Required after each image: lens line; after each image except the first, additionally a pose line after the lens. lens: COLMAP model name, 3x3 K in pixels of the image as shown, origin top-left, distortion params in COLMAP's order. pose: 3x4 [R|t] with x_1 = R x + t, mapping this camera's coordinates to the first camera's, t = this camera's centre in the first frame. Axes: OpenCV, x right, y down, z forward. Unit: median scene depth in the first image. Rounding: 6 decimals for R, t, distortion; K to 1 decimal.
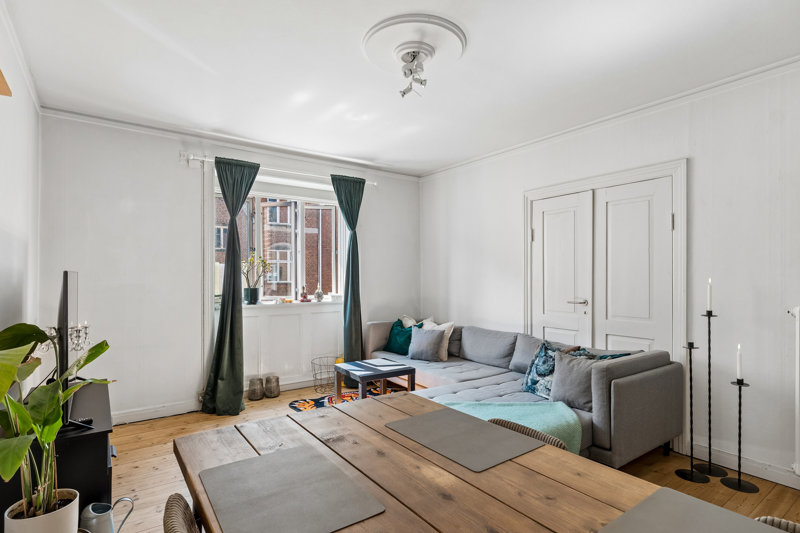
lens RADIAL K [[404.8, 0, 400.0], [0, 404.8, 266.5], [0, 0, 1]] dist [-0.000070, -0.000071]
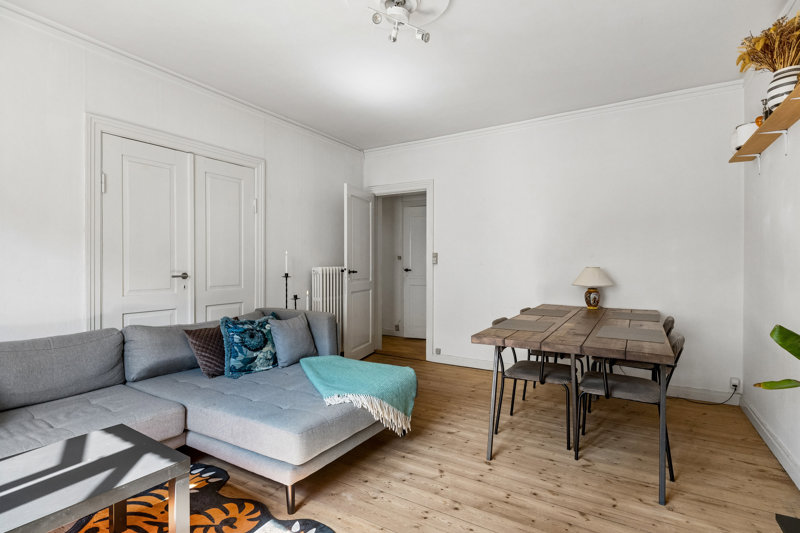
lens RADIAL K [[404.8, 0, 400.0], [0, 404.8, 266.5], [0, 0, 1]] dist [-0.000070, -0.000071]
pose [[-0.399457, -0.010056, 0.916697, -0.490639], [-0.024599, 0.999697, 0.000248, 0.049342], [-0.916422, -0.022451, -0.399583, 0.808506]]
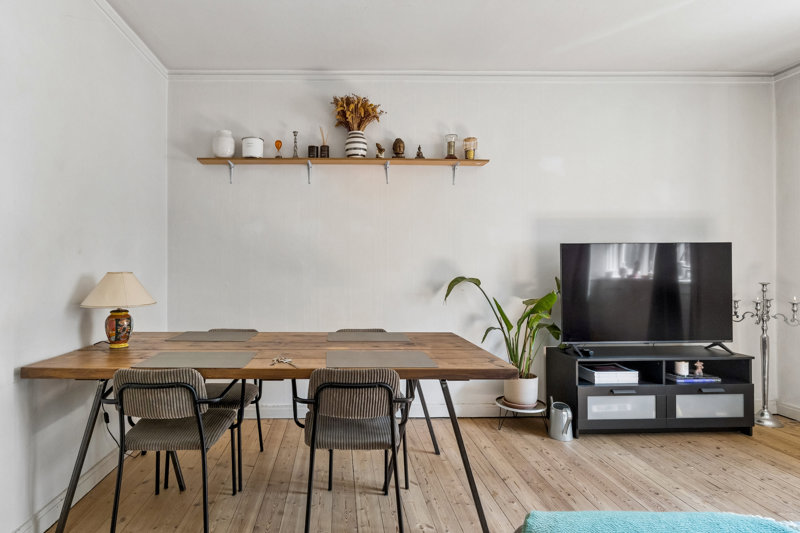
lens RADIAL K [[431.7, 0, 400.0], [0, 431.7, 266.5], [0, 0, 1]] dist [-0.002672, -0.001549]
pose [[-0.596236, -0.001920, -0.802807, 0.381277], [0.018372, 0.999703, -0.016036, 0.054493], [0.802599, -0.024310, -0.596023, 0.696282]]
